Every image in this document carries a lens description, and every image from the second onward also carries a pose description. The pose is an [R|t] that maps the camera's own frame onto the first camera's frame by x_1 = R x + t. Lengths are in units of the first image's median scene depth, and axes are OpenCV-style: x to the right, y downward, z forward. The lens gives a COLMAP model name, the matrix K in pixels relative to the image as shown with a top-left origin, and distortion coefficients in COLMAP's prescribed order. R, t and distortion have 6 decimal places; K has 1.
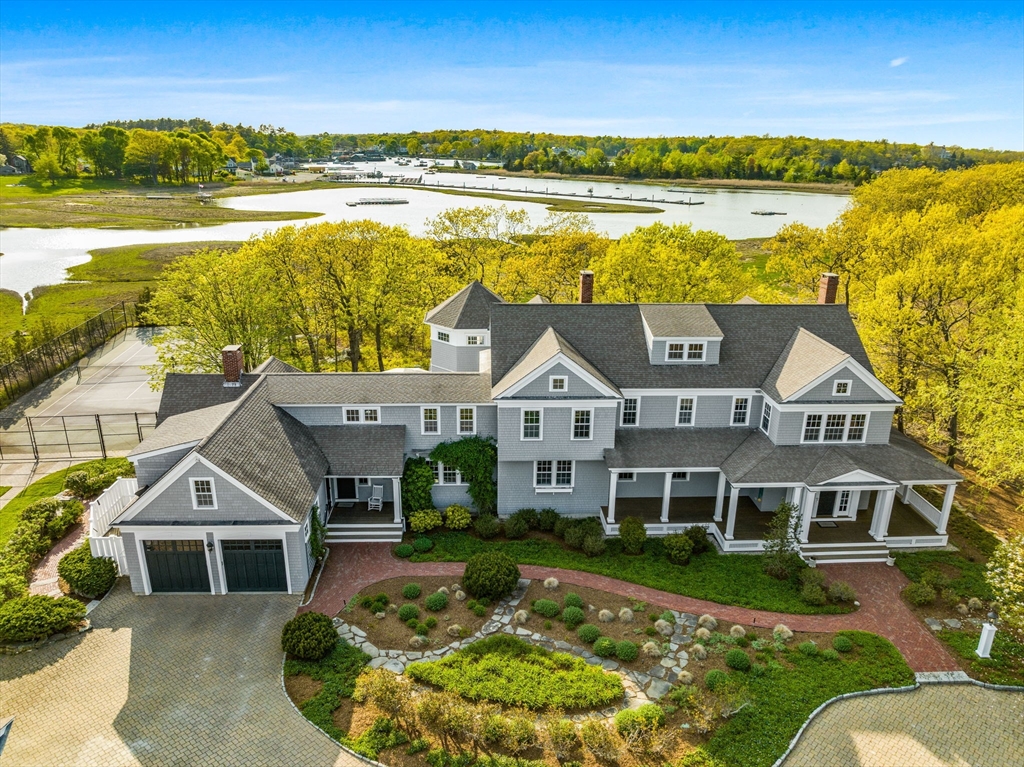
lens RADIAL K [[730.4, 0, 512.0], [0, 730.4, 383.5], [0, 0, 1]] dist [-0.041796, 0.003956]
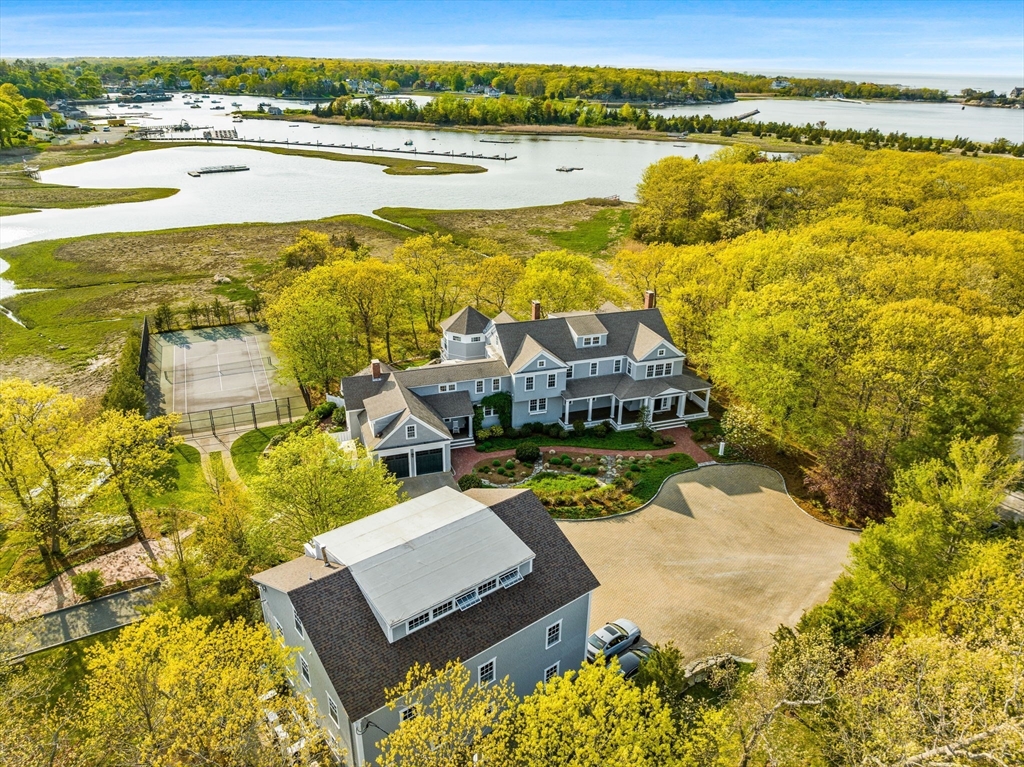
lens RADIAL K [[730.4, 0, 512.0], [0, 730.4, 383.5], [0, 0, 1]] dist [-0.041796, 0.003956]
pose [[0.961869, -0.110687, 0.250112, -0.543498], [0.085204, 0.990212, 0.110545, -0.180297], [-0.259900, -0.085020, 0.961886, -1.020441]]
